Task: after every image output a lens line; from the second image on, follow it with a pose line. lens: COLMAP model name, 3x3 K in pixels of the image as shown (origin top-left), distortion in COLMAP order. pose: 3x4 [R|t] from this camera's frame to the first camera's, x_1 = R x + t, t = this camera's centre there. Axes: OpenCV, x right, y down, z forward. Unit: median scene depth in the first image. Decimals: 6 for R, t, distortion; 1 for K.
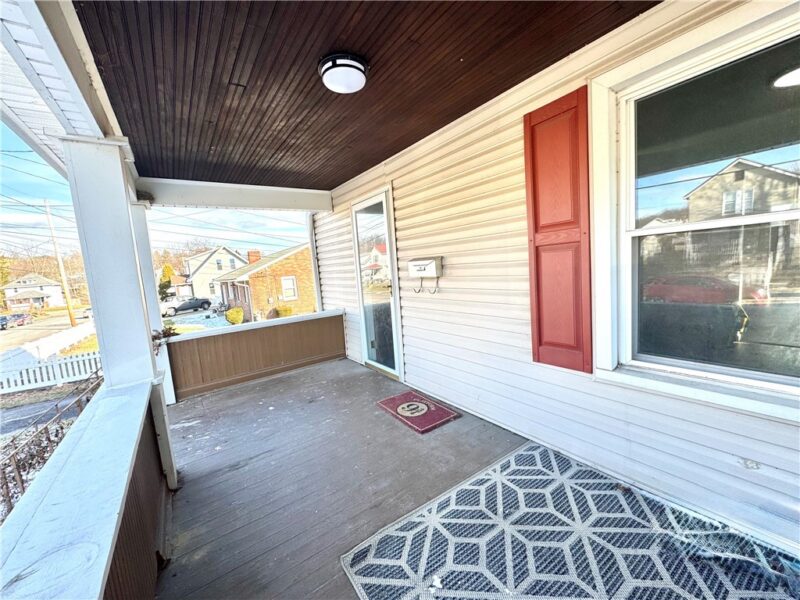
lens RADIAL K [[325.5, 0, 400.0], [0, 325.5, 300.0], [0, 0, 1]] dist [0.000855, 0.000016]
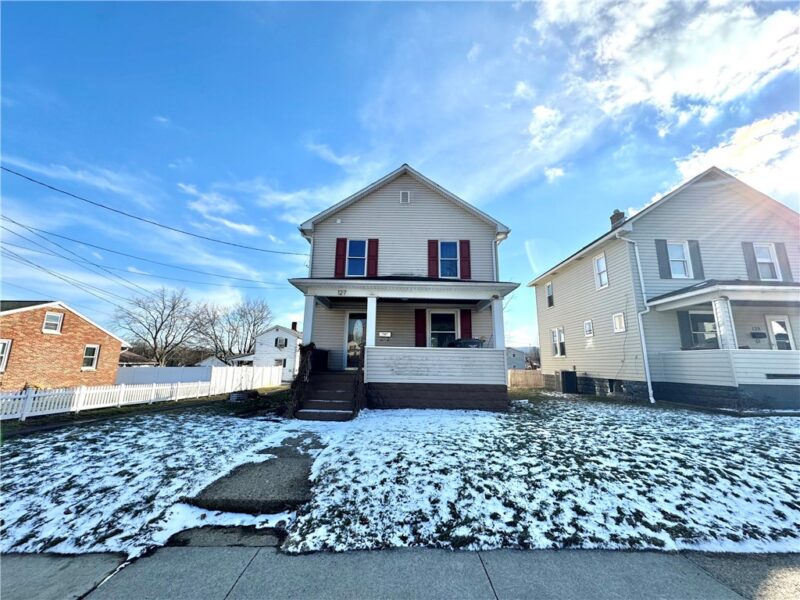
lens RADIAL K [[317.1, 0, 400.0], [0, 317.1, 300.0], [0, 0, 1]] dist [0.001288, -0.000006]
pose [[0.571505, 0.245741, 0.782939, -2.293947], [0.029150, 0.947425, -0.318646, 0.576347], [-0.820080, 0.204930, 0.534295, -0.975208]]
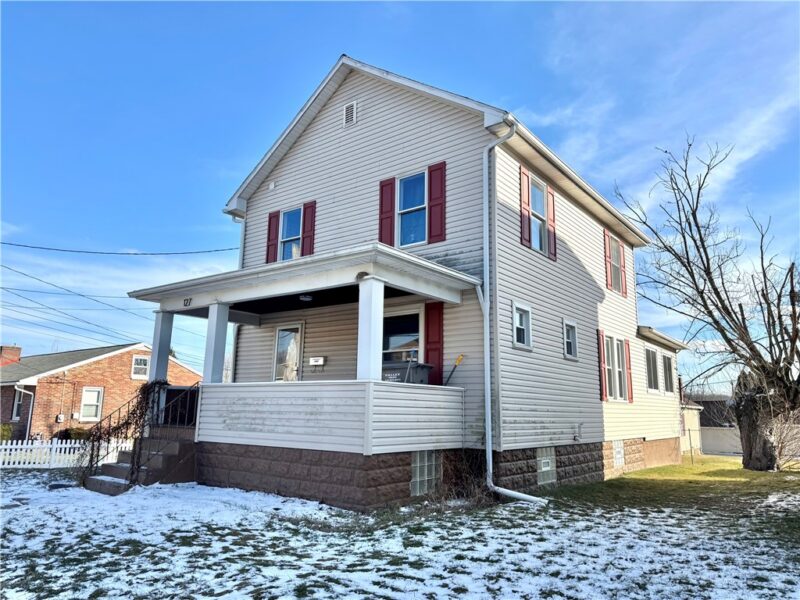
lens RADIAL K [[557.7, 0, 402.6], [0, 557.7, 298.8], [0, 0, 1]] dist [0.062667, -0.059032]
pose [[0.948674, 0.148523, 0.279209, -0.409101], [-0.055801, 0.947621, -0.314486, 0.542018], [-0.311292, 0.282765, 0.907271, -2.235755]]
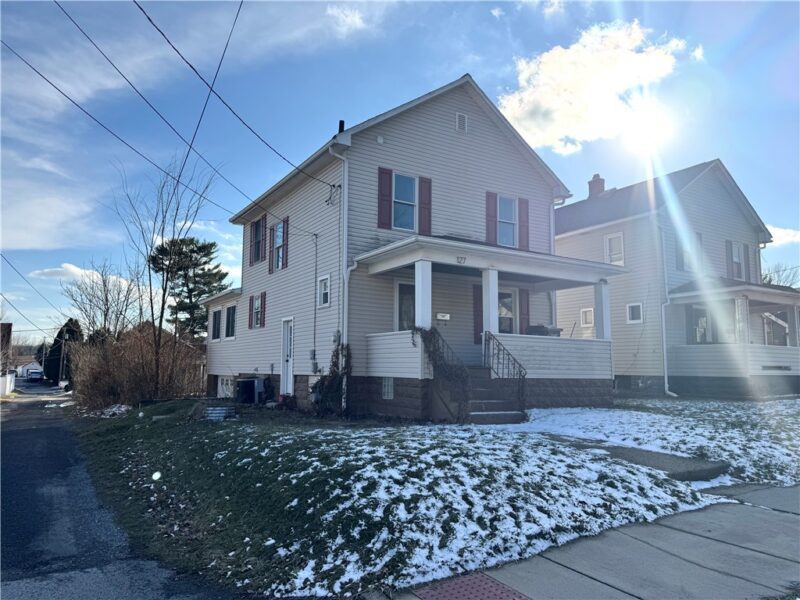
lens RADIAL K [[557.7, 0, 402.6], [0, 557.7, 298.8], [0, 0, 1]] dist [0.062667, -0.059032]
pose [[0.067477, 0.197279, 0.978022, -3.732584], [0.092771, 0.974769, -0.203024, 0.557479], [-0.993398, 0.104432, 0.047473, 0.893323]]
